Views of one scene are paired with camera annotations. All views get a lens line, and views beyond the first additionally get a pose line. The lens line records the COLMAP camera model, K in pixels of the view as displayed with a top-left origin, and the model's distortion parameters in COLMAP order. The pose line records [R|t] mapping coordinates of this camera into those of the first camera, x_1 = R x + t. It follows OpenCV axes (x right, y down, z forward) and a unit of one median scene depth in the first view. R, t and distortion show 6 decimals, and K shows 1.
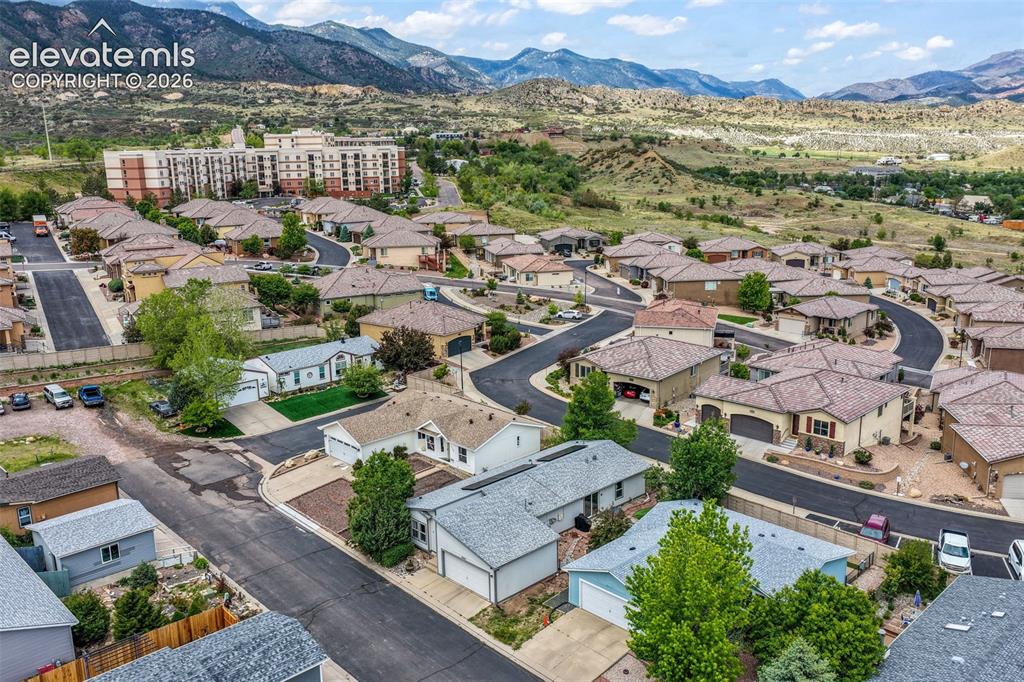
lens RADIAL K [[851.1, 0, 512.0], [0, 851.1, 341.0], [0, 0, 1]] dist [0.001937, 0.001502]
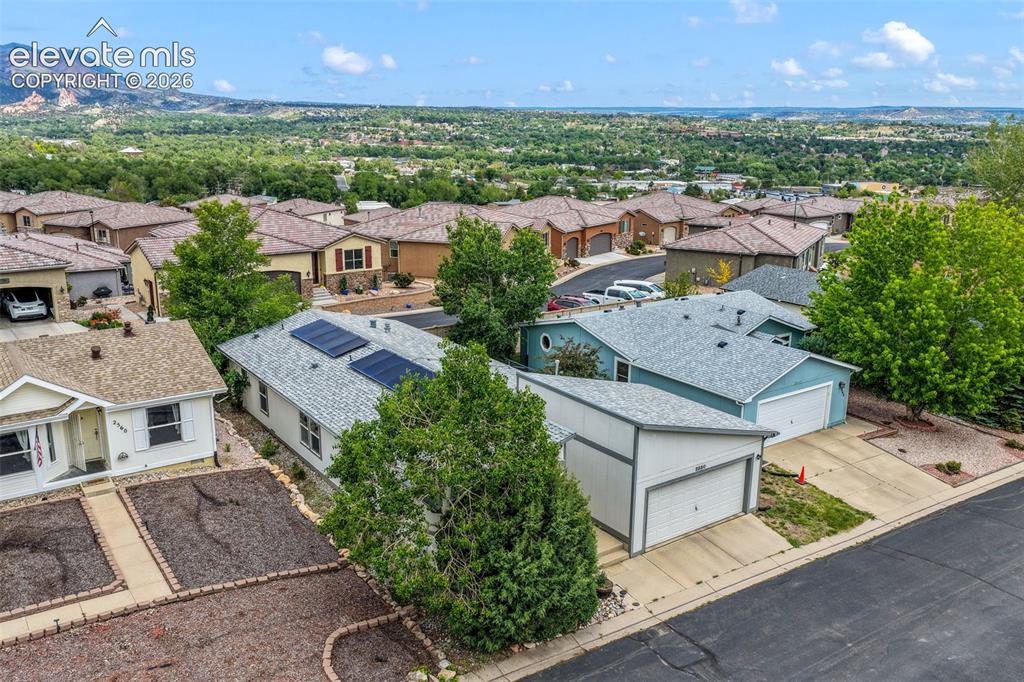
lens RADIAL K [[851.1, 0, 512.0], [0, 851.1, 341.0], [0, 0, 1]] dist [0.001937, 0.001502]
pose [[0.155043, -0.230359, 0.960675, -0.386107], [0.211969, 0.957543, 0.195398, 0.054917], [-0.964899, 0.173338, 0.197289, 0.751650]]
